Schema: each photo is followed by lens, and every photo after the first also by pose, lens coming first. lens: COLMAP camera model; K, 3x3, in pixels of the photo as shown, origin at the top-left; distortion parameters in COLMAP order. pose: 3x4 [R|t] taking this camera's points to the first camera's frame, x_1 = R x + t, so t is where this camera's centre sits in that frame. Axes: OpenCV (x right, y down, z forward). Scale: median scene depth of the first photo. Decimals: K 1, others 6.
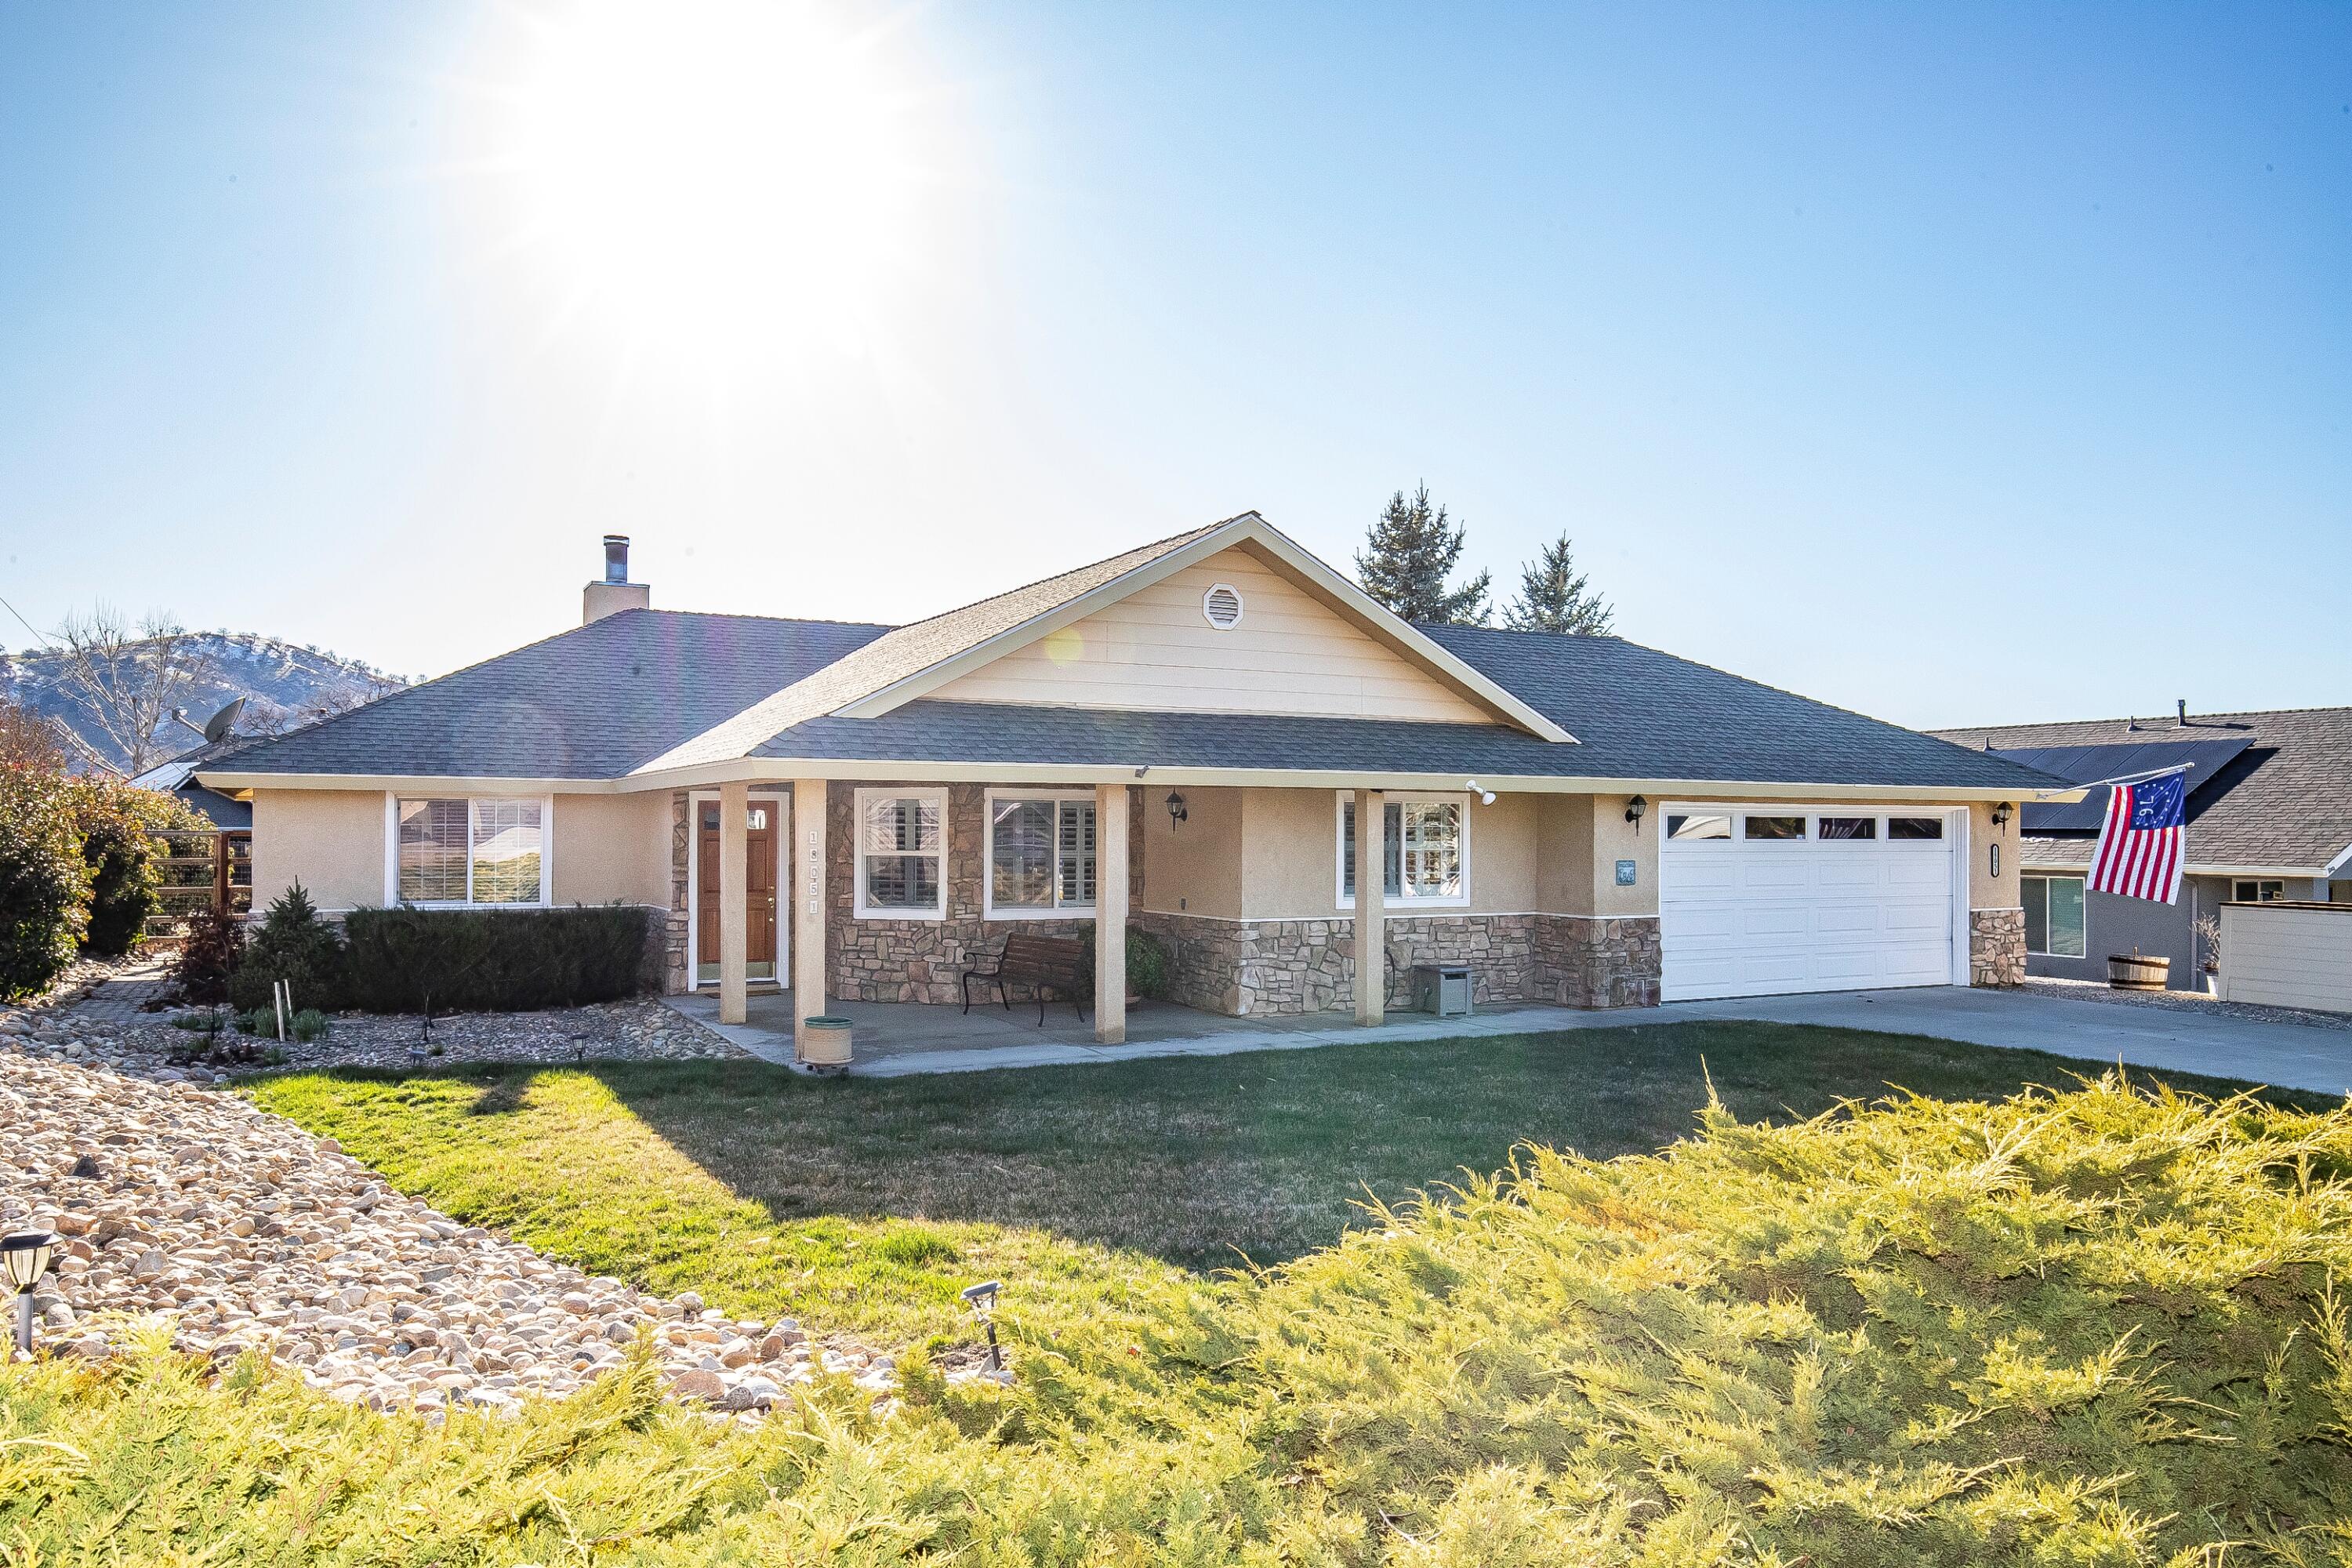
lens RADIAL K [[1651.8, 0, 1166.0], [0, 1651.8, 802.2], [0, 0, 1]] dist [0.005305, -0.001239]
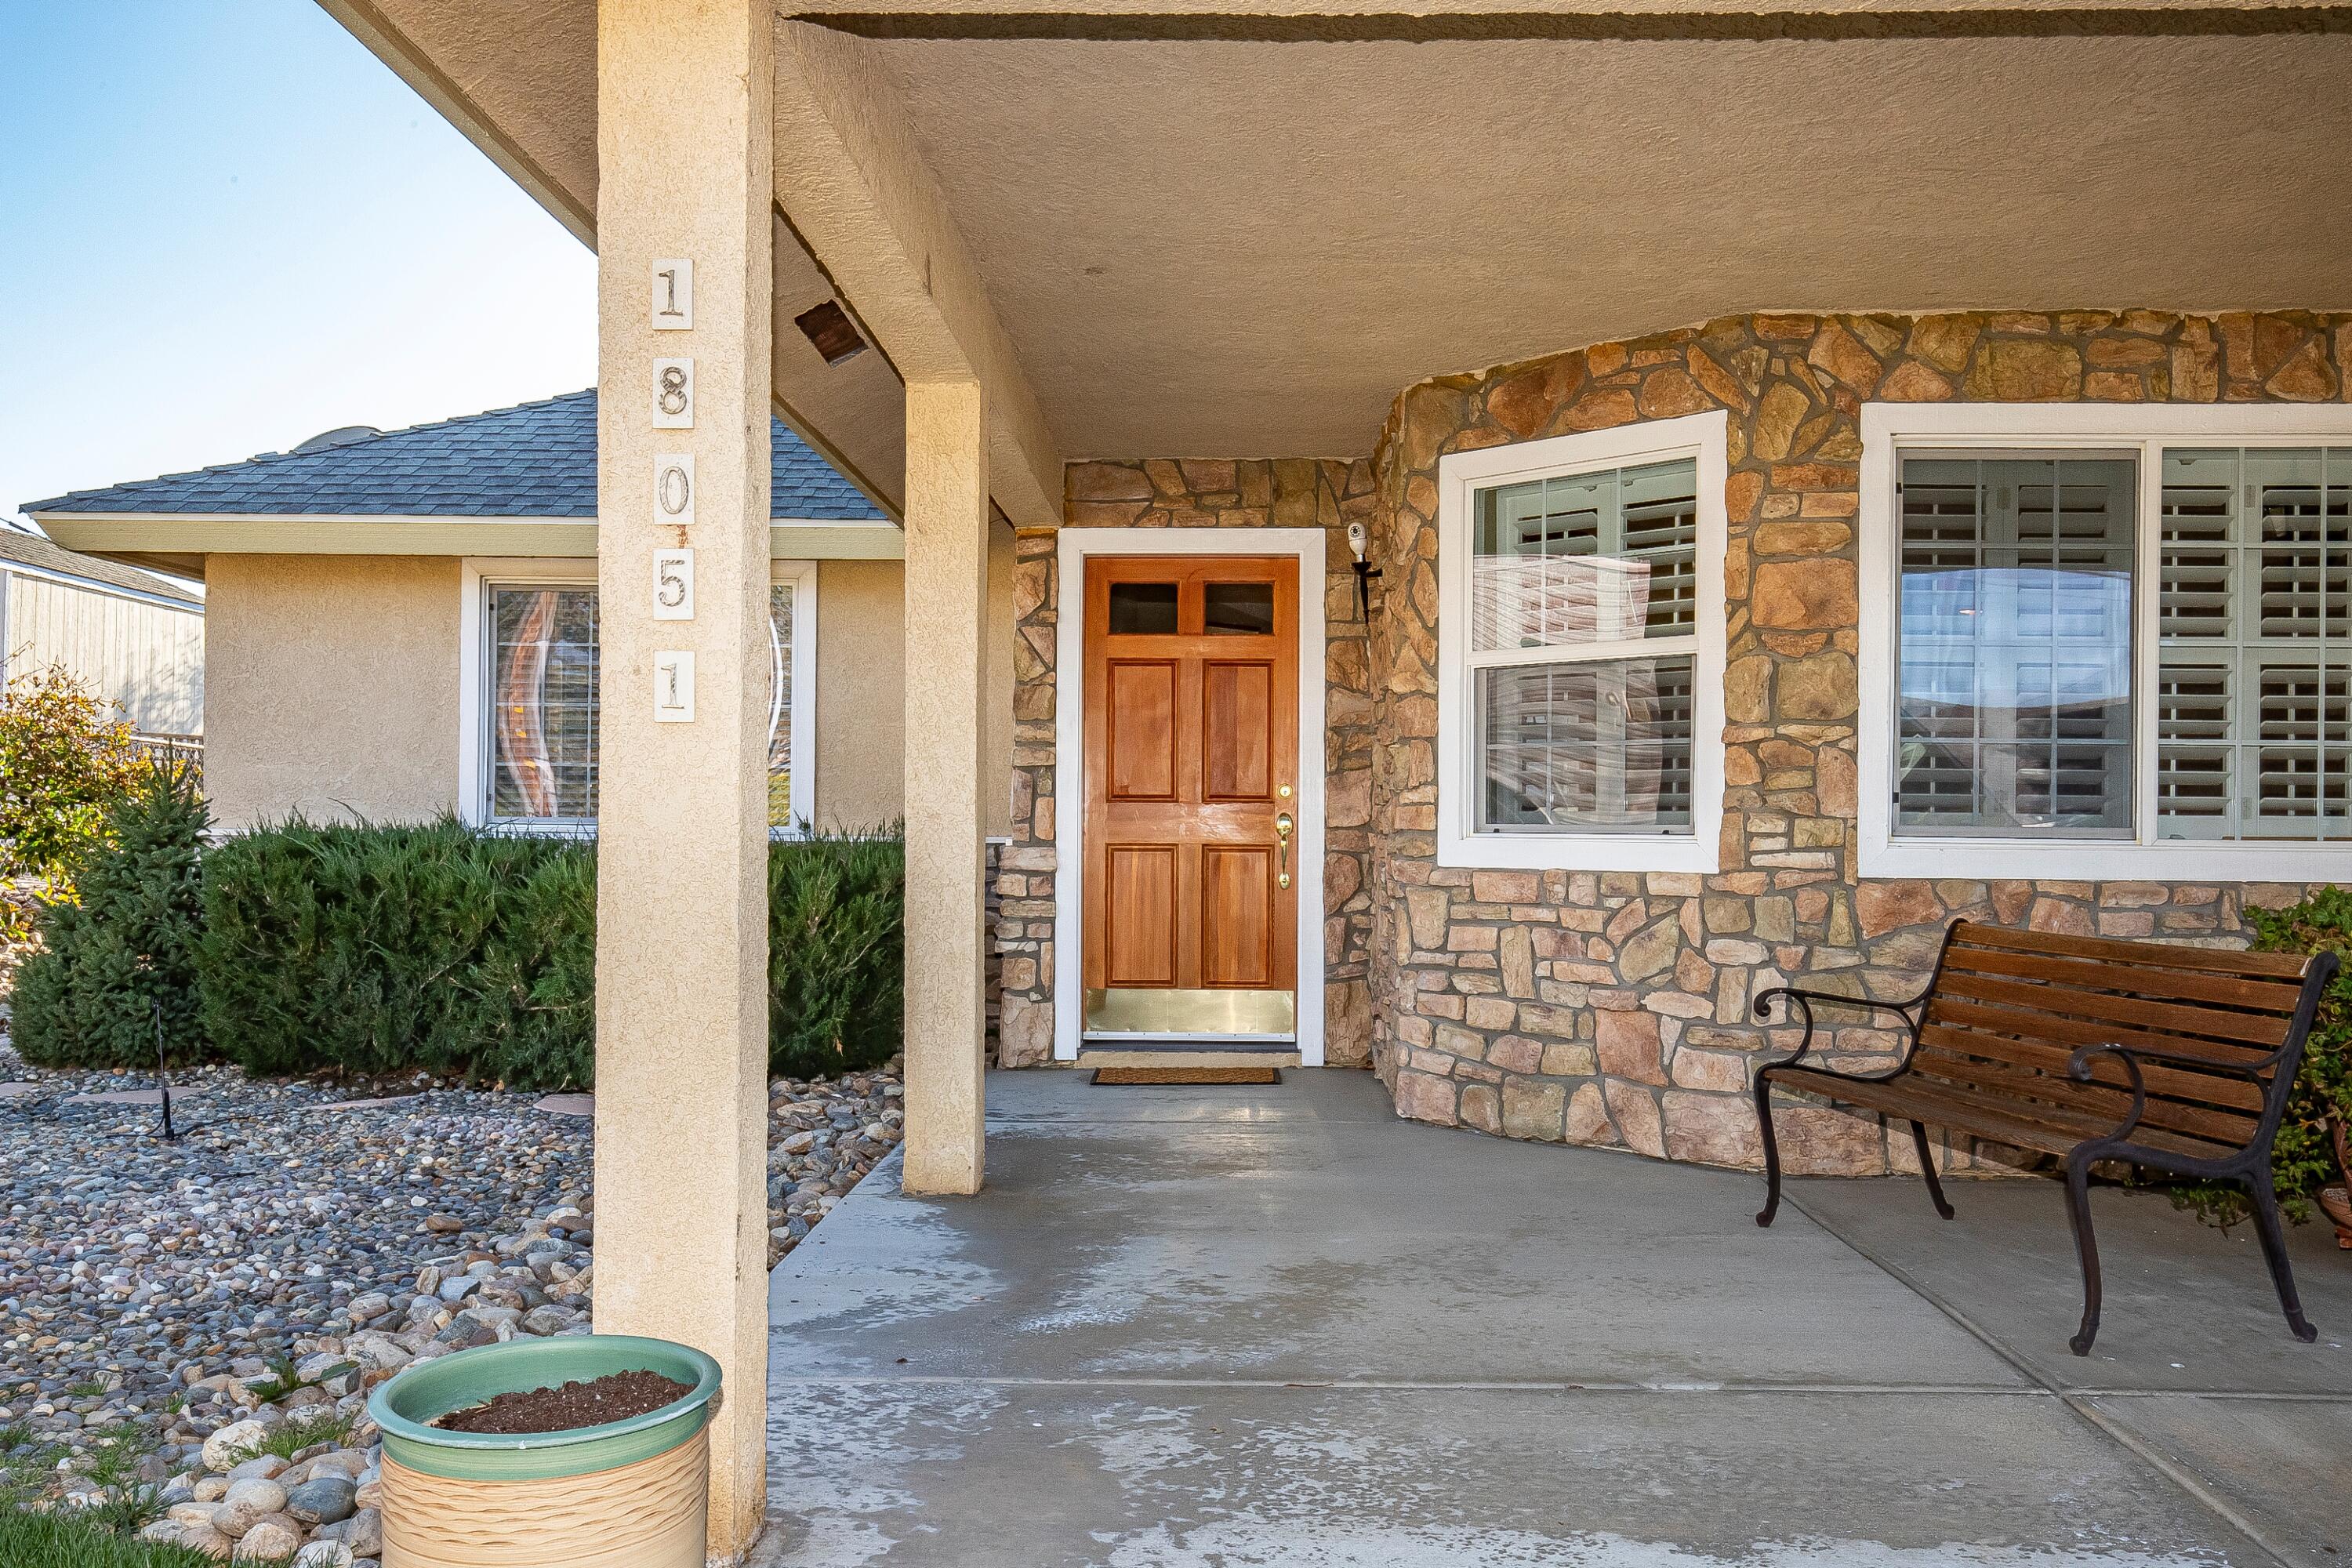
lens RADIAL K [[2010.1, 0, 1172.4], [0, 2010.1, 794.8], [0, 0, 1]] dist [0.020242, 0.009105]
pose [[0.870300, -0.004741, -0.492498, -0.043497], [0.003953, 0.999989, -0.002639, 0.058051], [0.492505, 0.000350, 0.870309, 0.644778]]
